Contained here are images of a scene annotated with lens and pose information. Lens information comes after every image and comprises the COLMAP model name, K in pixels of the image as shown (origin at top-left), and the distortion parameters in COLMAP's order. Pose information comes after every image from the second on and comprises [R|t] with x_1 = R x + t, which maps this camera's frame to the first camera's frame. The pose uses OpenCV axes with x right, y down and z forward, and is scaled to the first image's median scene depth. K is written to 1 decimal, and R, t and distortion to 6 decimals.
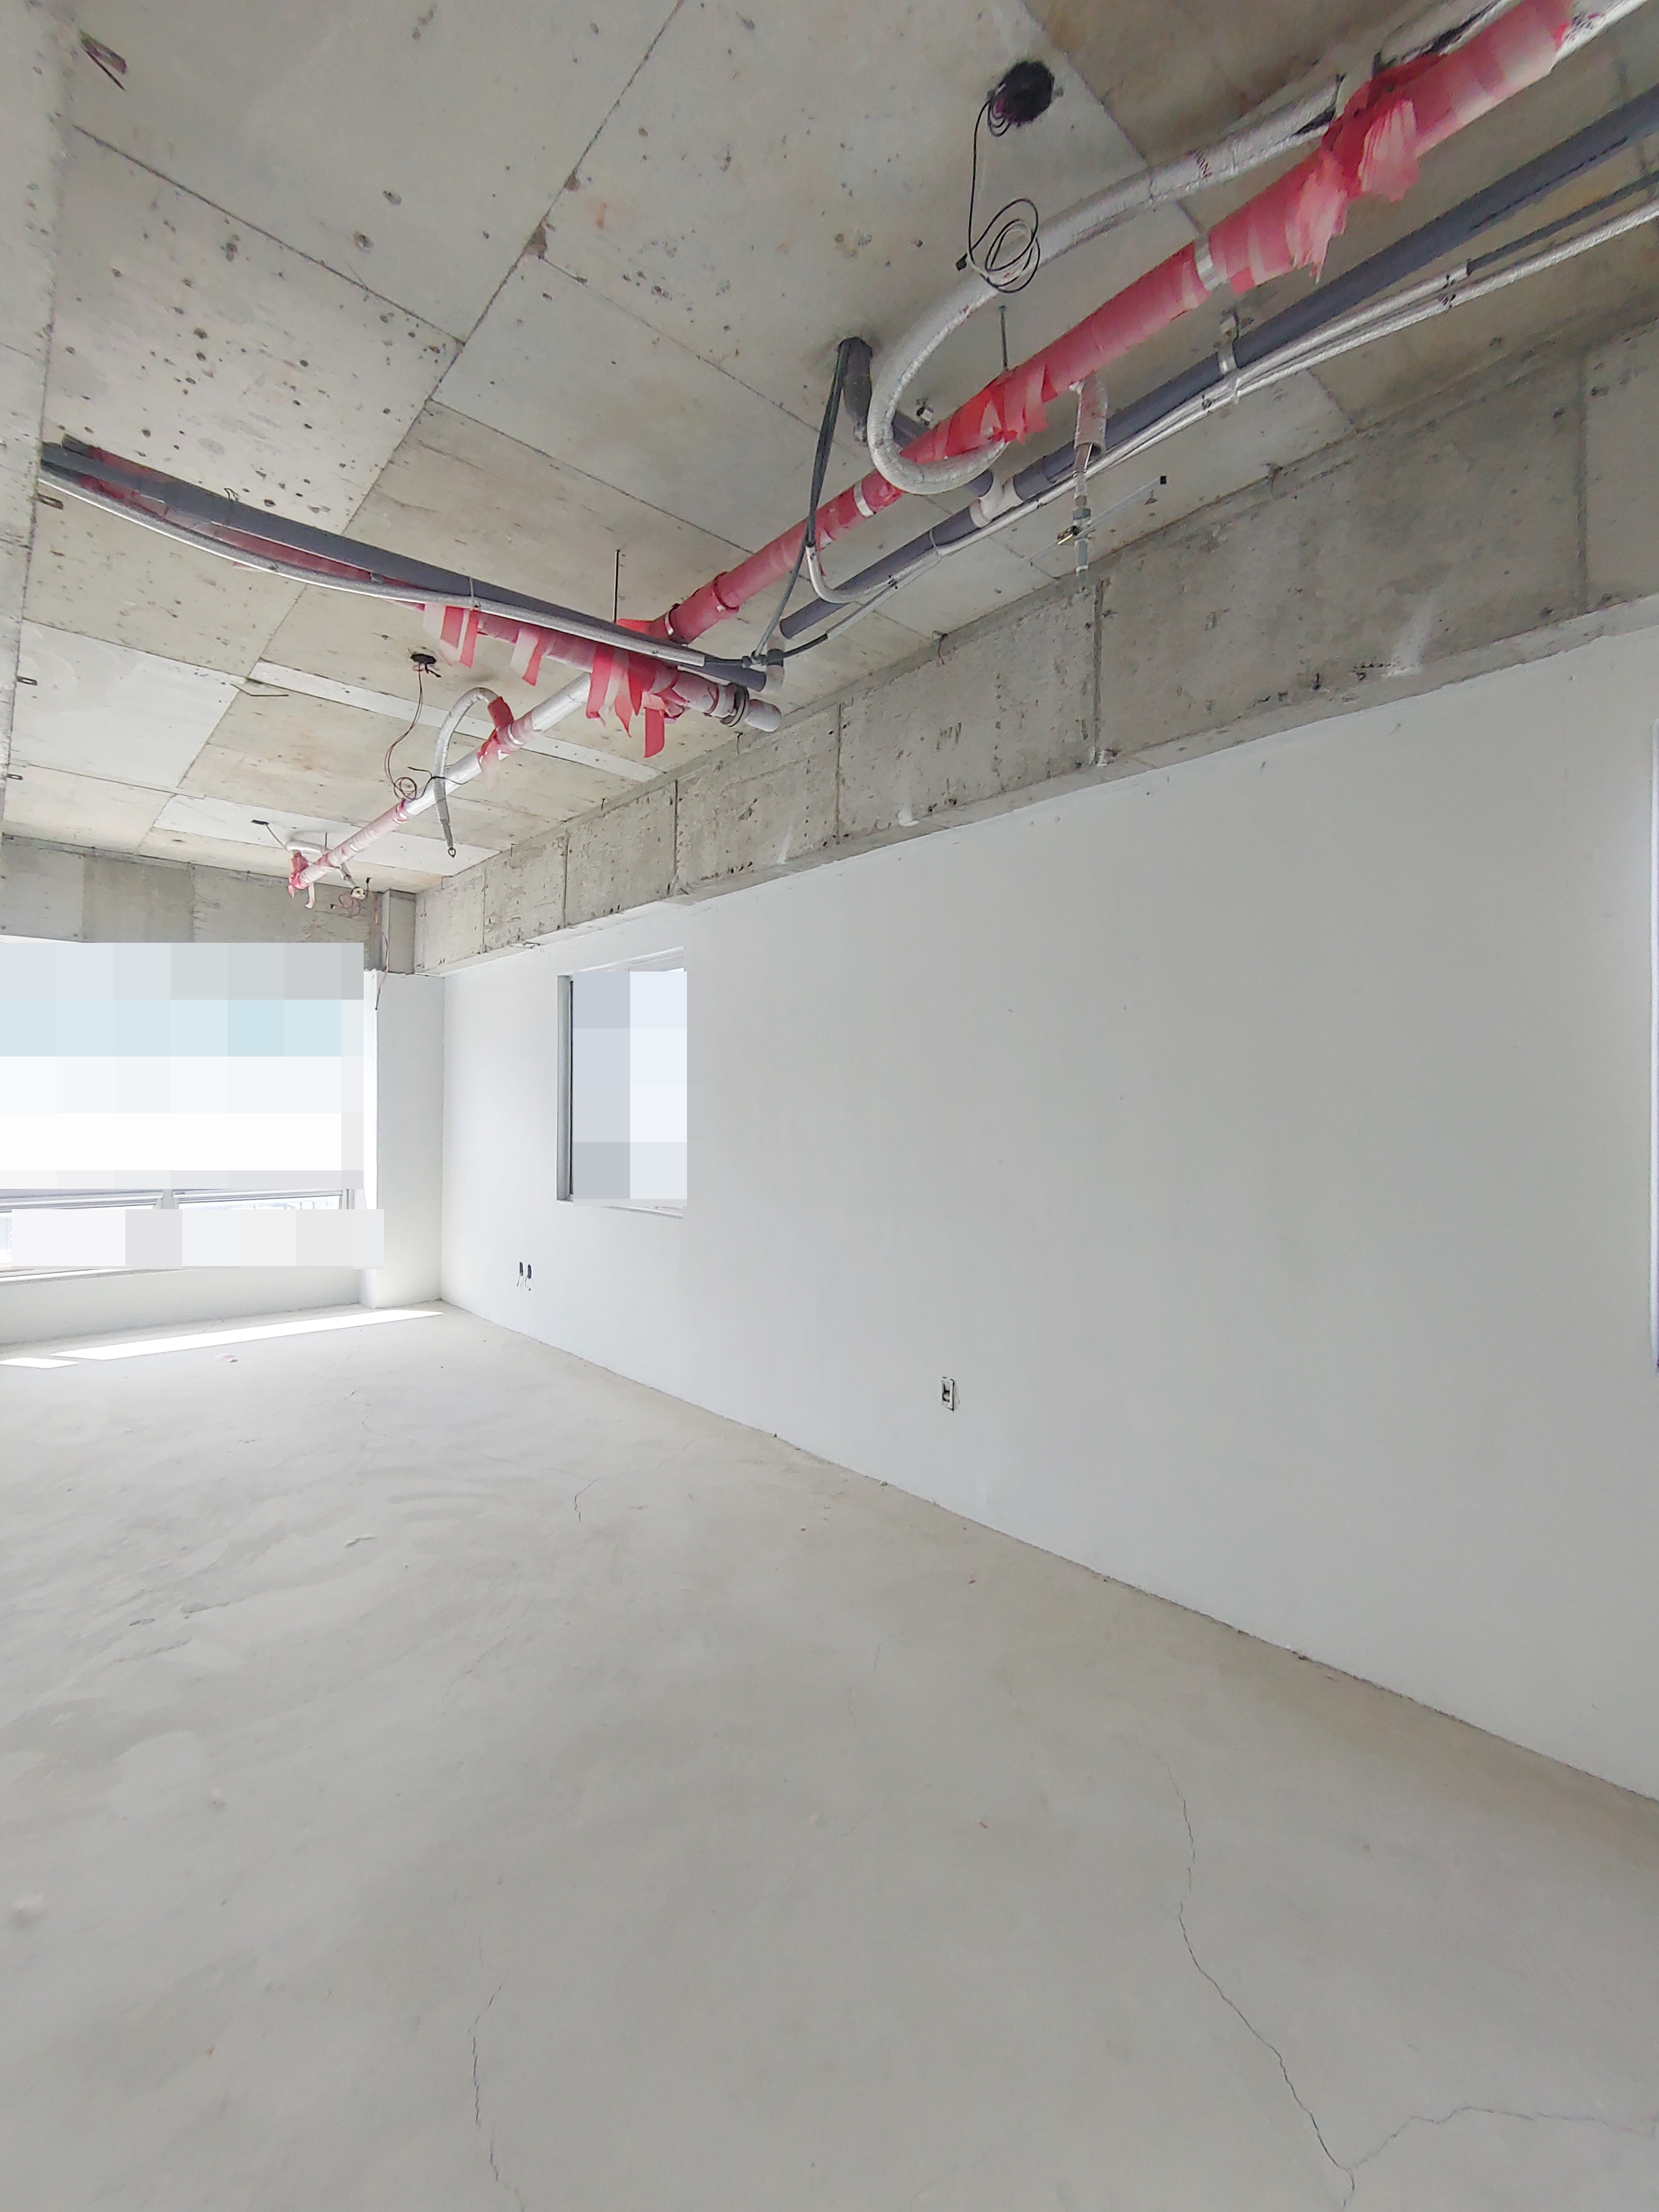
lens RADIAL K [[945.1, 0, 823.3], [0, 945.1, 1114.1], [0, 0, 1]] dist [0.001125, 0.000450]
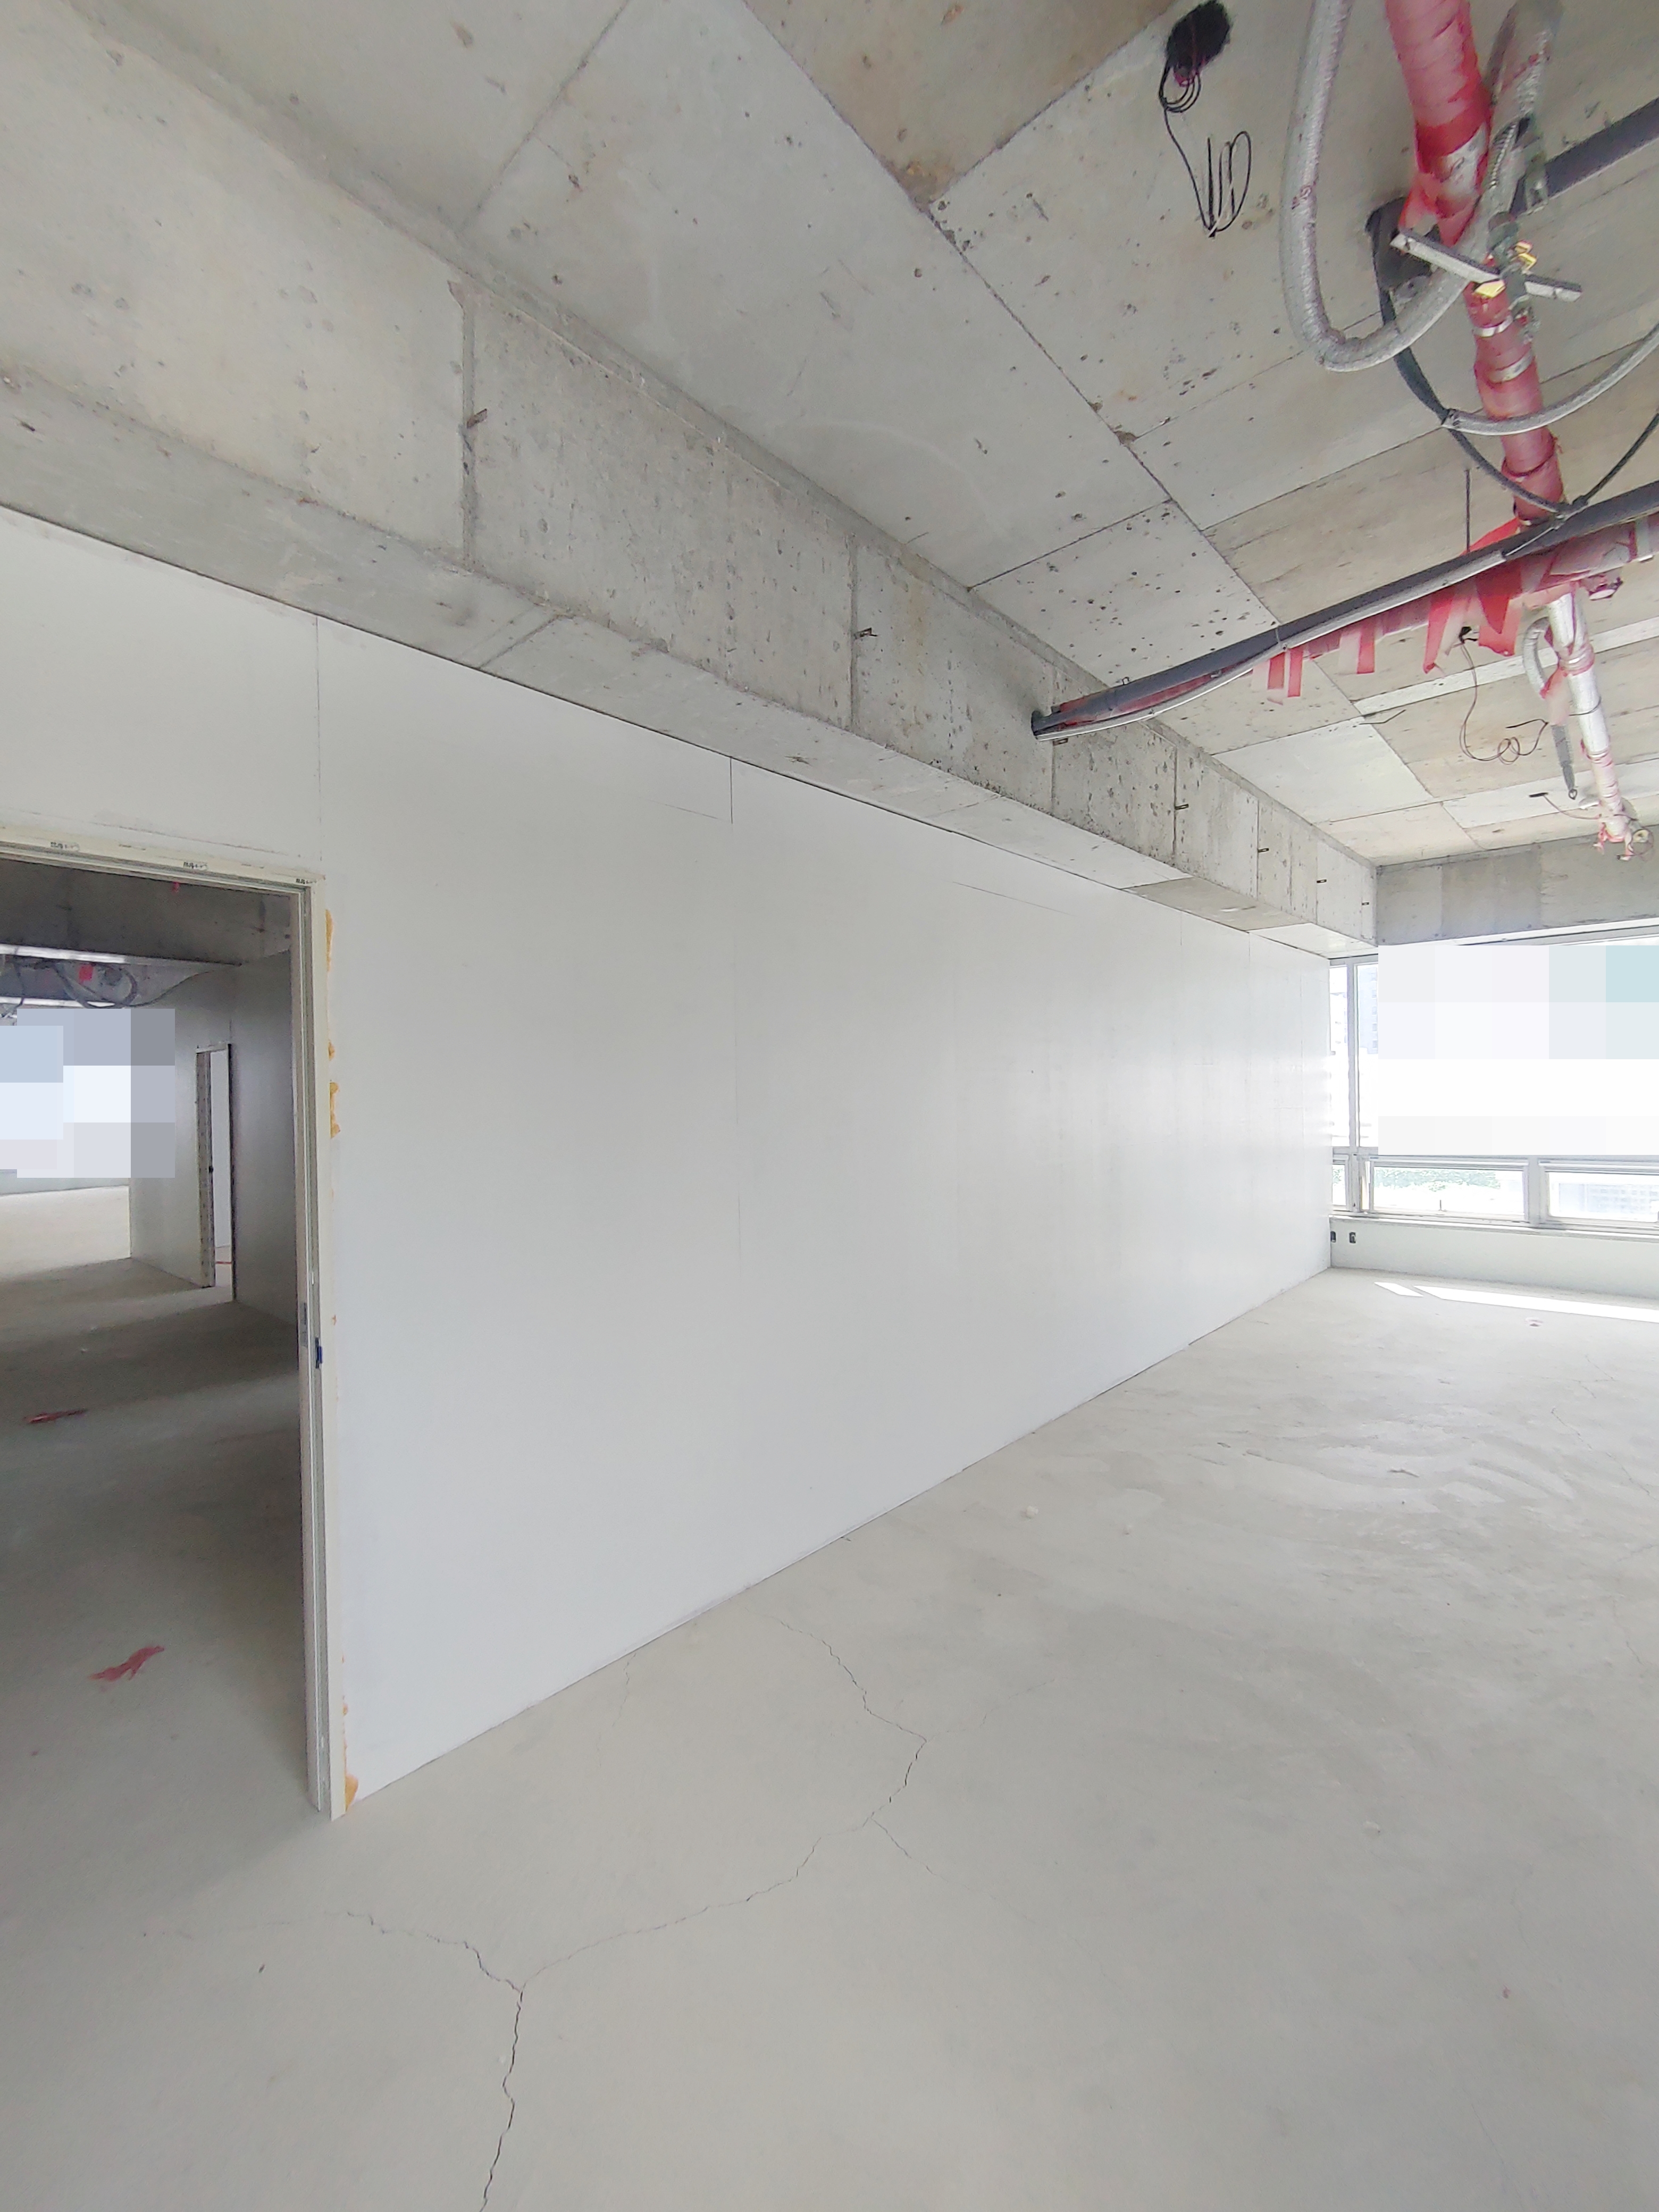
lens RADIAL K [[937.7, 0, 829.5], [0, 937.7, 1106.0], [0, 0, 1]] dist [0.001914, 0.000214]
pose [[0.104345, 0.004616, -0.994530, 0.565758], [0.015854, 0.999854, 0.006304, 0.007522], [0.994415, -0.016425, 0.104257, 0.246495]]
